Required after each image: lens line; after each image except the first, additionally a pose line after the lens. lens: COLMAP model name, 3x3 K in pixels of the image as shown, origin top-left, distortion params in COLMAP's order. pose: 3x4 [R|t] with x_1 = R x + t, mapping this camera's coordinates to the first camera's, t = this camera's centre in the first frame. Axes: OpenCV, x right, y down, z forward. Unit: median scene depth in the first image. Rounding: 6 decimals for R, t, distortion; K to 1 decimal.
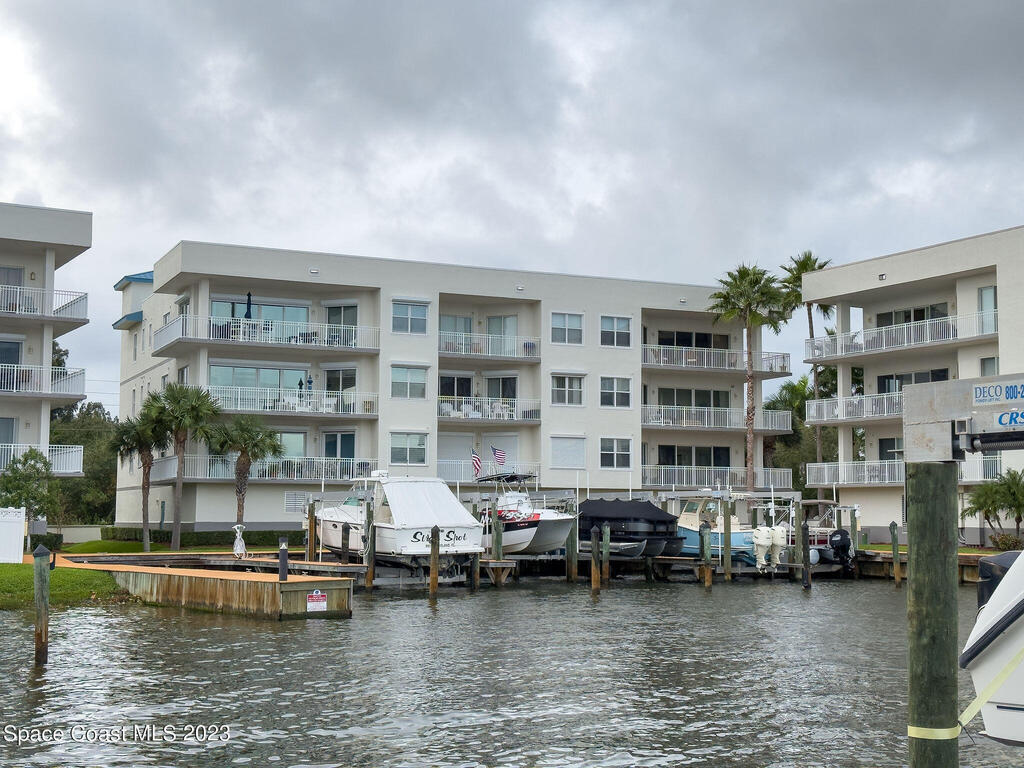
lens RADIAL K [[1452.2, 0, 604.6], [0, 1452.2, 385.5], [0, 0, 1]] dist [0.006064, -0.011157]
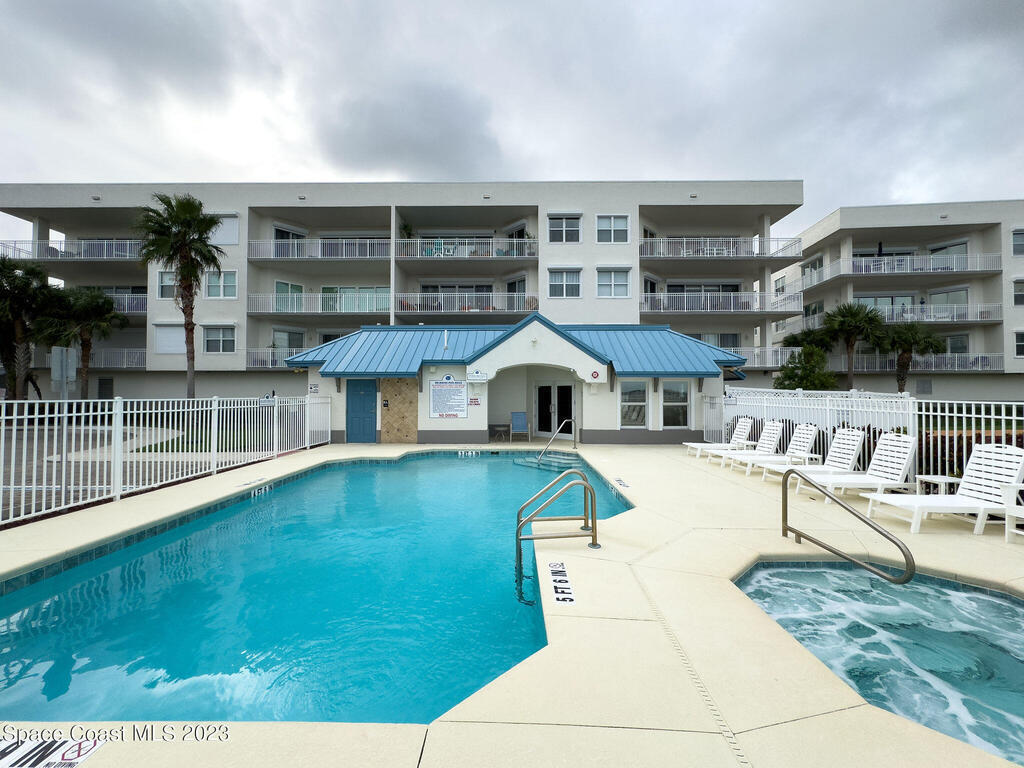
lens RADIAL K [[408.0, 0, 512.0], [0, 408.0, 384.0], [0, 0, 1]] dist [-0.003263, -0.000411]
pose [[0.836642, -0.012947, -0.547597, -0.315285], [0.051809, 0.997109, 0.055582, 0.033481], [0.545294, -0.074872, 0.834894, 0.426439]]
